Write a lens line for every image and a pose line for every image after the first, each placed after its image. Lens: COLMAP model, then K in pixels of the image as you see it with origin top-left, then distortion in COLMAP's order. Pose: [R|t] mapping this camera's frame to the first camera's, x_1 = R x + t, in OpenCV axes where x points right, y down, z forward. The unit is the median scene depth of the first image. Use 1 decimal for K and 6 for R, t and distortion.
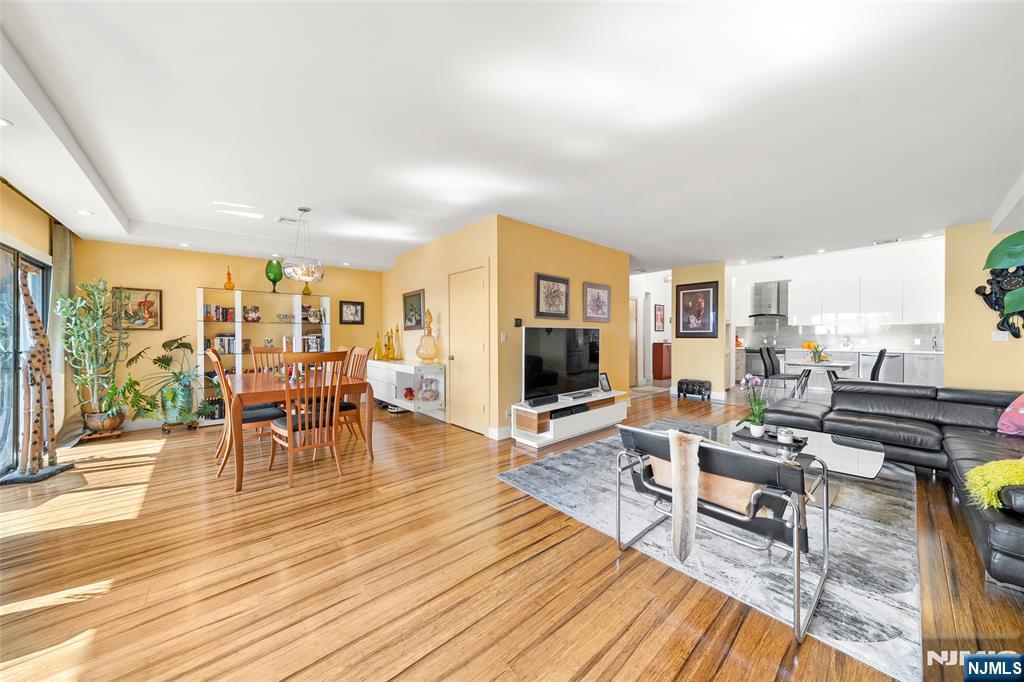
lens RADIAL K [[351.4, 0, 508.0], [0, 351.4, 339.7], [0, 0, 1]] dist [-0.001442, -0.000146]
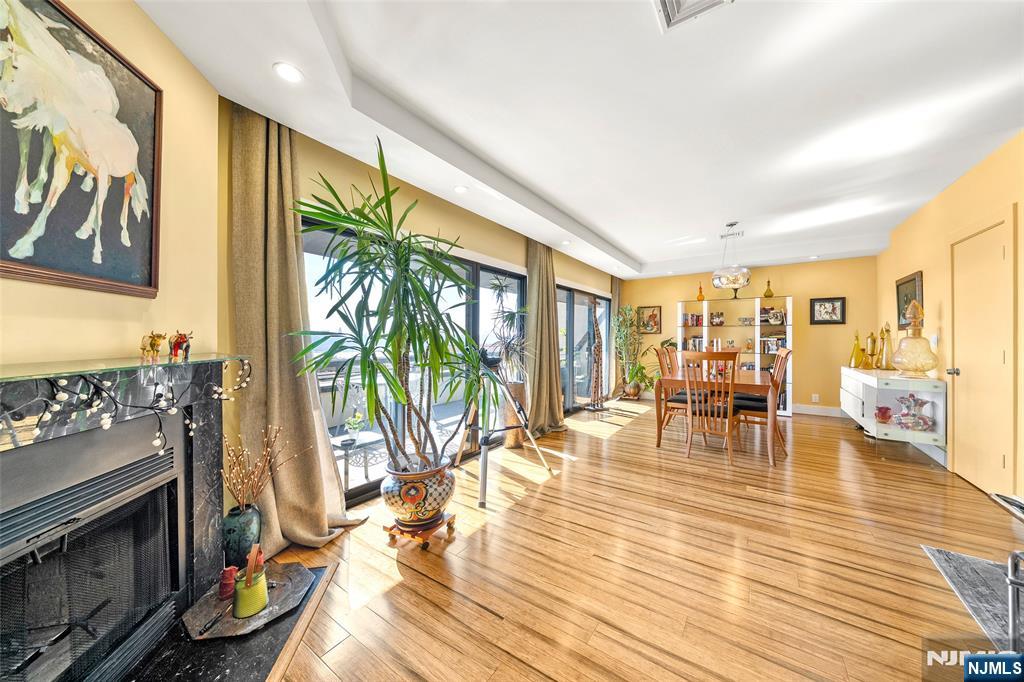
lens RADIAL K [[351.3, 0, 512.4], [0, 351.3, 346.7], [0, 0, 1]] dist [-0.001126, -0.000183]
pose [[0.248638, 0.025743, -0.968254, 0.255506], [-0.011701, 0.999654, 0.023573, -0.000148], [0.968526, 0.005469, 0.248853, 0.041770]]
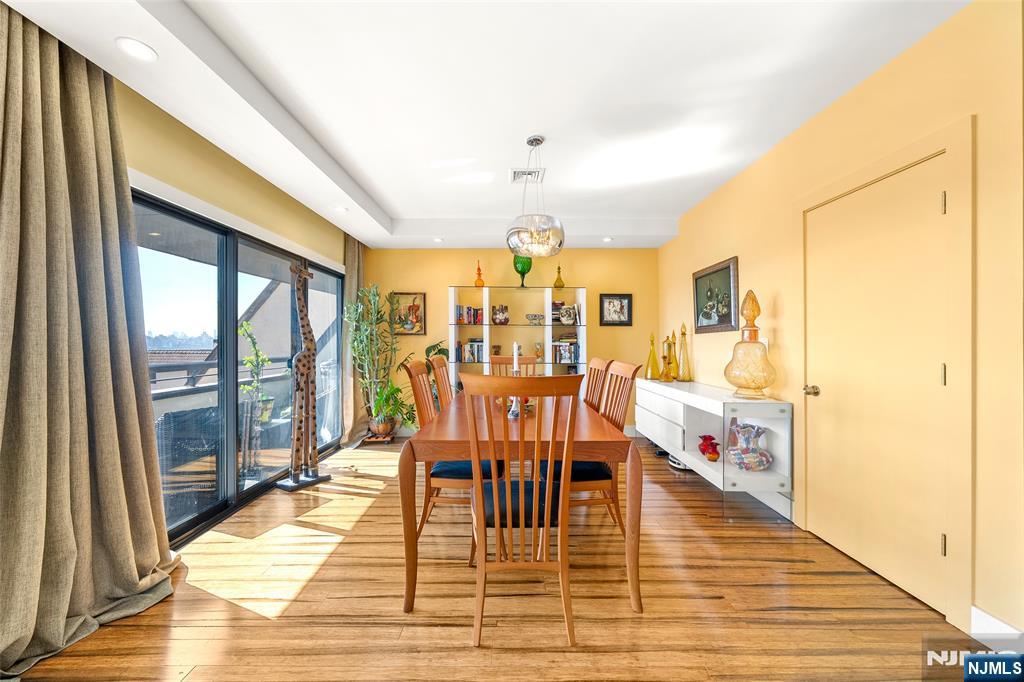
lens RADIAL K [[377.3, 0, 511.7], [0, 377.3, 337.1], [0, 0, 1]] dist [0.001406, 0.000044]
pose [[0.757627, -0.004627, -0.652672, -0.131986], [-0.012518, 0.999688, -0.021619, -0.002200], [0.652568, 0.024549, 0.757332, 0.357000]]
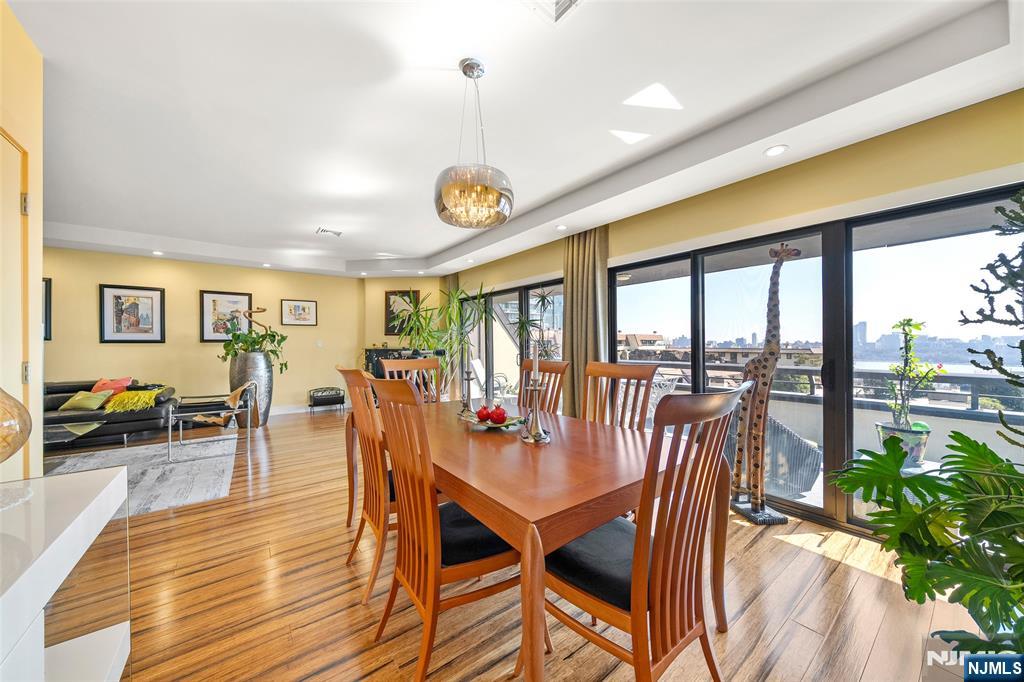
lens RADIAL K [[351.4, 0, 508.0], [0, 351.4, 339.7], [0, 0, 1]] dist [-0.001442, -0.000146]
pose [[-0.997140, 0.005331, 0.075388, -0.490944], [0.005517, 0.999982, 0.002253, -0.010163], [-0.075375, 0.002662, -0.997152, 1.096215]]
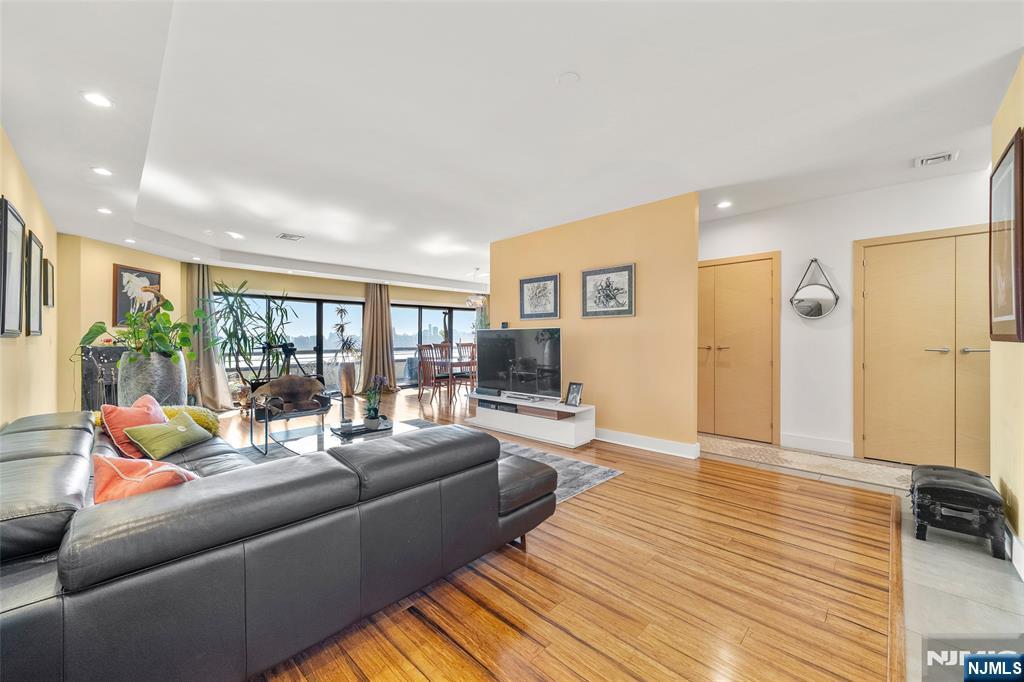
lens RADIAL K [[395.1, 0, 512.0], [0, 395.1, 341.0], [0, 0, 1]] dist [0.008718, -0.000032]
pose [[0.073185, 0.010054, -0.997268, 1.161102], [-0.006429, 0.999933, 0.009609, -0.007085], [0.997298, 0.005709, 0.073245, 0.786121]]
